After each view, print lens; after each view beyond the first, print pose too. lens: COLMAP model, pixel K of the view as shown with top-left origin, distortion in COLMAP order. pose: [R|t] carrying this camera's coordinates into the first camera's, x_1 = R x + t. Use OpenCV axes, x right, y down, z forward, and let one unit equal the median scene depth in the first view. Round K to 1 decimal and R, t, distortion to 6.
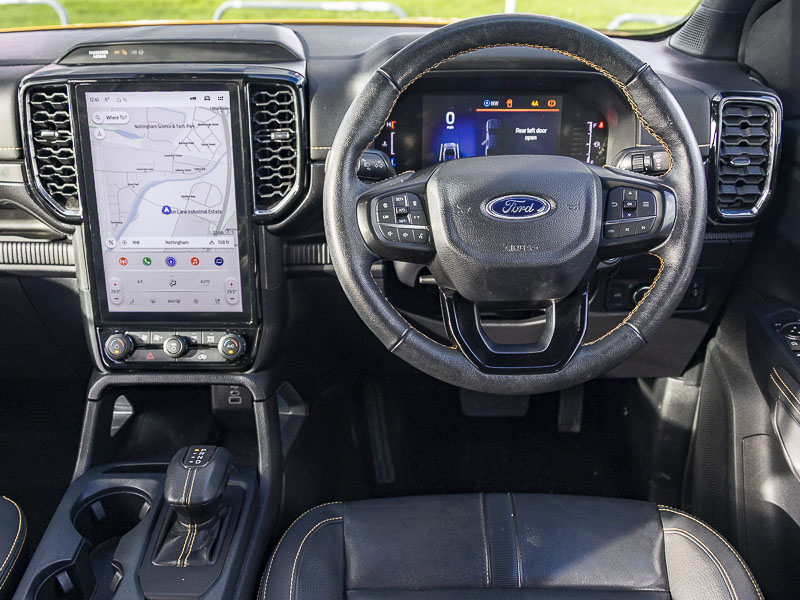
lens RADIAL K [[801.5, 0, 396.8], [0, 801.5, 300.4], [0, 0, 1]] dist [-0.032397, 0.000000]
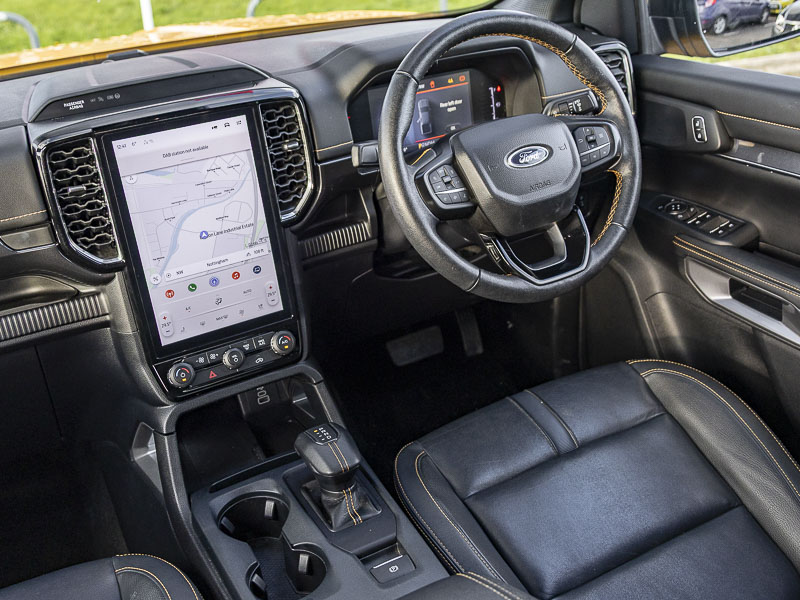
lens RADIAL K [[853.1, 0, 401.4], [0, 853.1, 283.0], [0, 0, 1]] dist [0.002814, 0.000000]
pose [[0.873692, -0.265880, 0.407394, -0.542013], [0.272121, 0.961267, 0.043769, -0.029545], [-0.403251, 0.072620, 0.912203, -0.143503]]
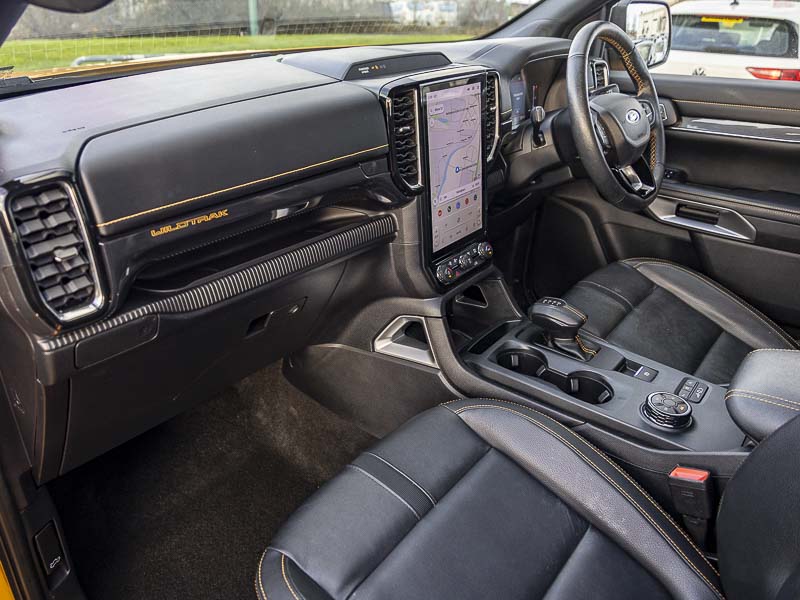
lens RADIAL K [[601.7, 0, 351.4], [0, 601.7, 299.5], [0, 0, 1]] dist [0.003859, 0.008039]
pose [[0.649768, -0.341987, 0.678857, -1.253751], [0.316888, 0.933640, 0.167028, -0.137495], [-0.690929, 0.106592, 0.715021, 0.369874]]
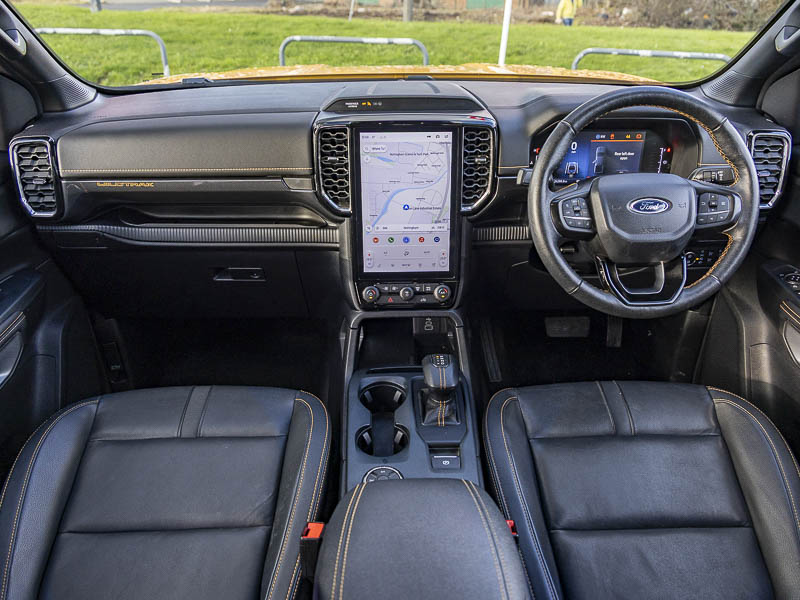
lens RADIAL K [[601.7, 0, 415.9], [0, 601.7, 296.6], [0, 0, 1]] dist [0.003859, 0.008039]
pose [[0.998916, -0.014833, 0.044121, -0.325420], [0.012214, 0.998181, 0.059046, -0.007147], [-0.044917, -0.058443, 0.997280, -0.198598]]
